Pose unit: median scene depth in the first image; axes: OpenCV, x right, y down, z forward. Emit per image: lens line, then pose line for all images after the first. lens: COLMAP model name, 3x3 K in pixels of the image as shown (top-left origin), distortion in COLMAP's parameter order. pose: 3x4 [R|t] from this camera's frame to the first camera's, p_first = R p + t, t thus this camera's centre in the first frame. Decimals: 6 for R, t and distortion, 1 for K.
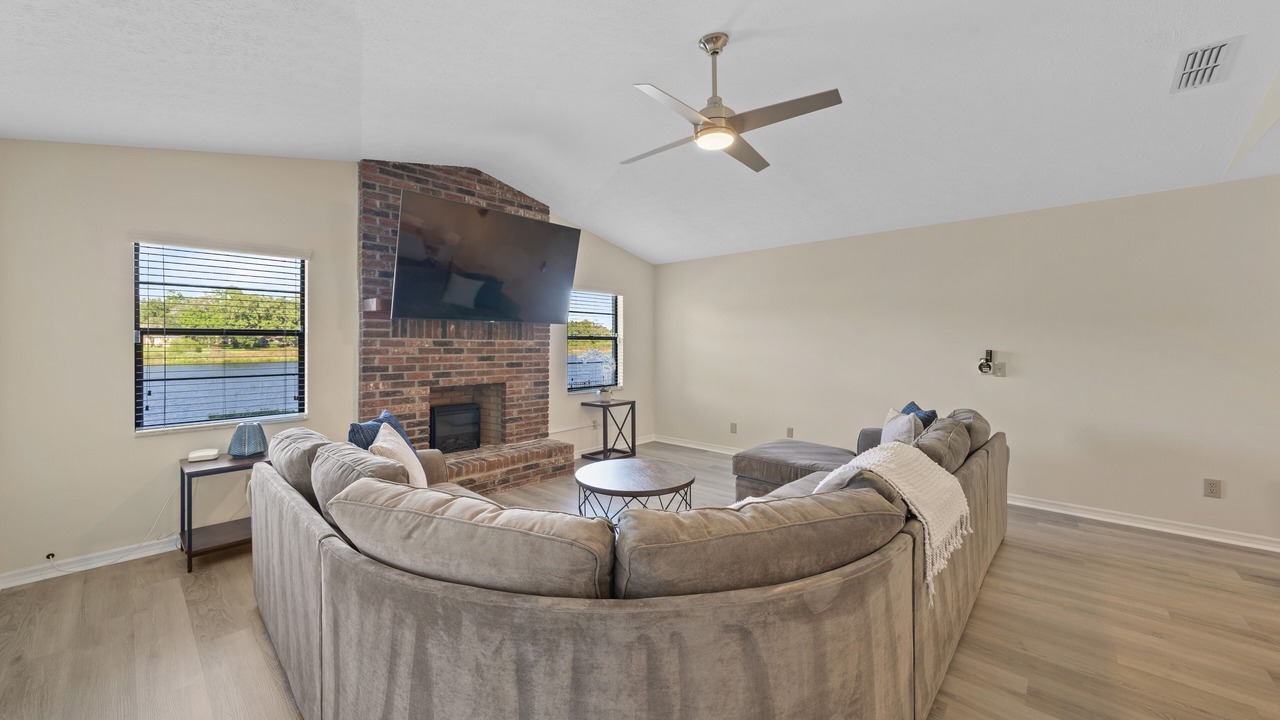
lens RADIAL K [[477.8, 0, 637.5], [0, 477.8, 344.0], [0, 0, 1]] dist [0.000000, 0.000000]
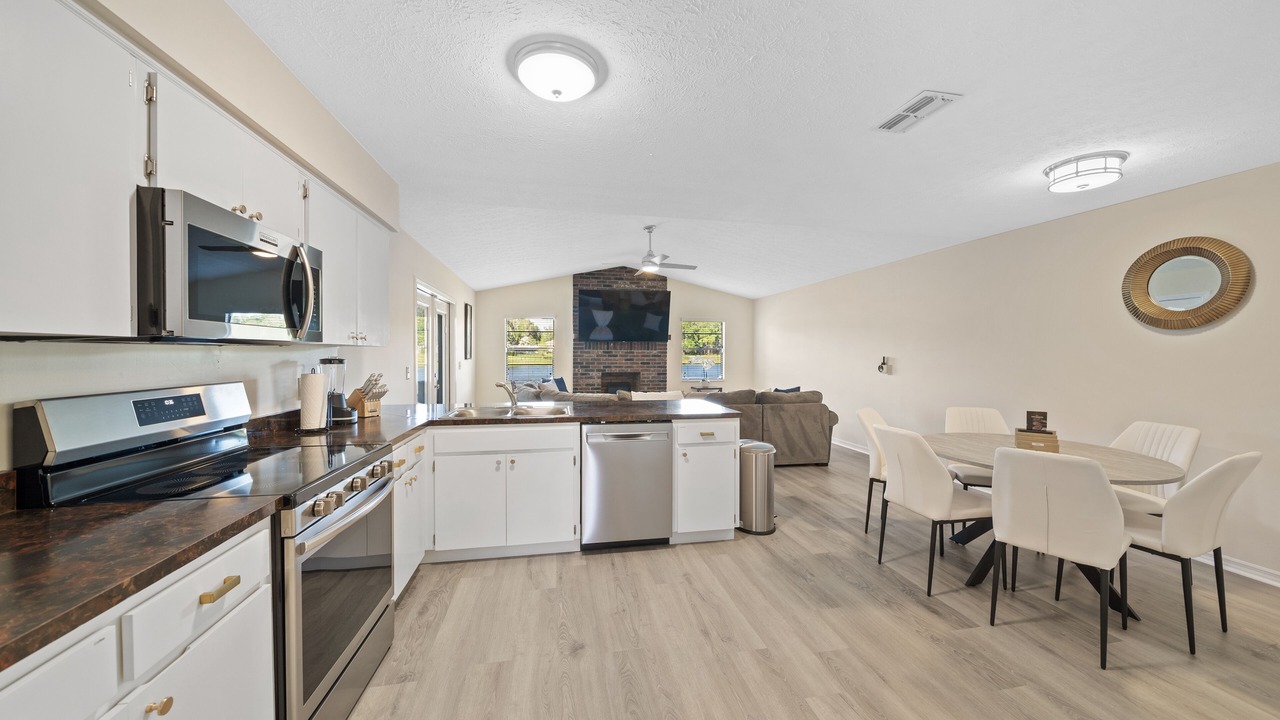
lens RADIAL K [[442.6, 0, 645.8], [0, 442.6, 359.3], [0, 0, 1]] dist [-0.000271, -0.000019]
pose [[0.817603, 0.009374, -0.575706, 0.889859], [-0.002947, 0.999922, 0.012096, 0.006150], [0.575775, -0.008194, 0.817567, -0.529080]]
